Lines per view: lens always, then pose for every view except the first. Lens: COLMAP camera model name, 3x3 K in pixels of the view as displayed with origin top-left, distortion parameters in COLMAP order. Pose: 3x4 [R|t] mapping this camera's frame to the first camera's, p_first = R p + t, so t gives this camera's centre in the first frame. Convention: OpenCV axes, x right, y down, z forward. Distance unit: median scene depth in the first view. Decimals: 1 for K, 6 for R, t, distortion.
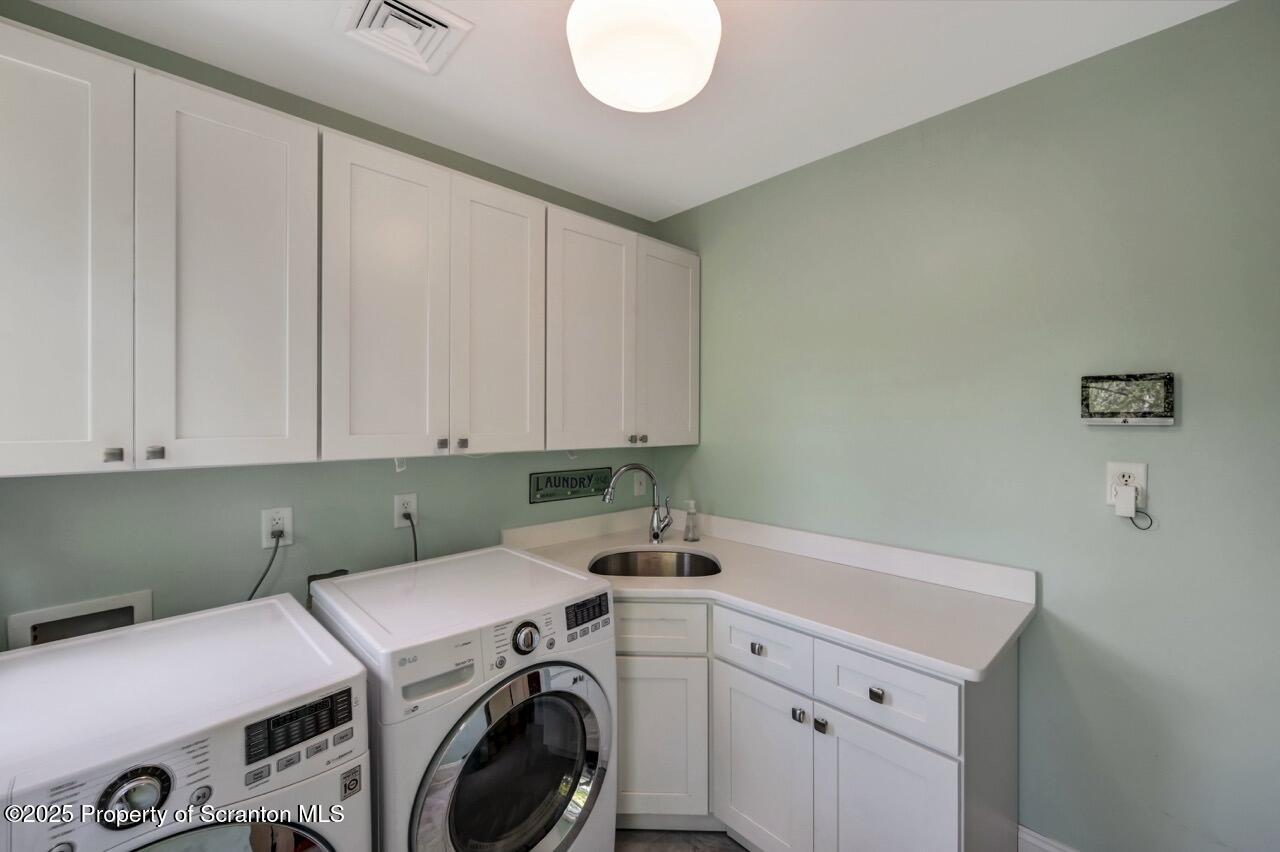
lens RADIAL K [[509.6, 0, 638.3], [0, 509.6, 423.2], [0, 0, 1]] dist [0.001358, 0.000246]
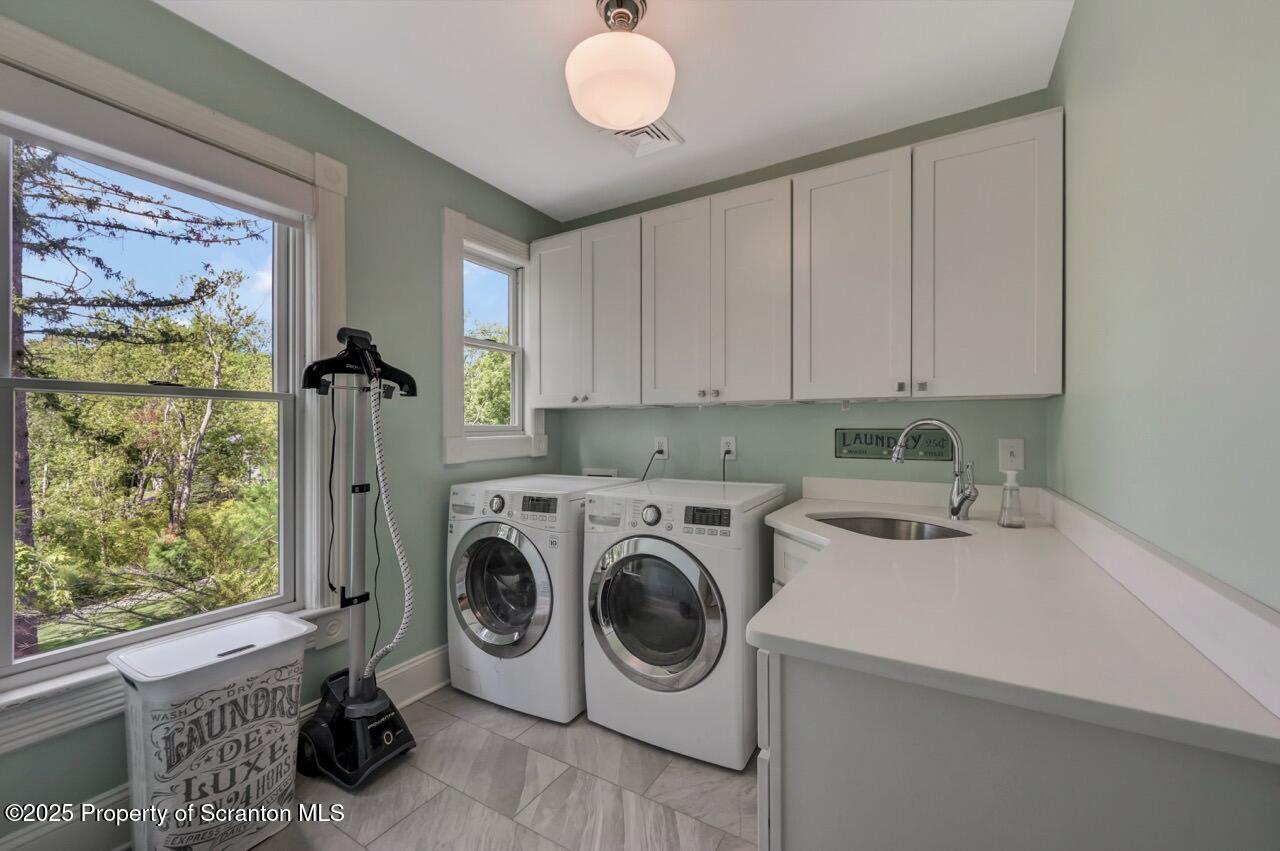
lens RADIAL K [[509.6, 0, 640.7], [0, 509.6, 426.2], [0, 0, 1]] dist [0.001358, 0.000246]
pose [[0.280959, -0.004857, -0.959708, 0.847635], [-0.005613, 0.999962, -0.006704, 0.129279], [0.959703, 0.007270, 0.280921, 0.408160]]
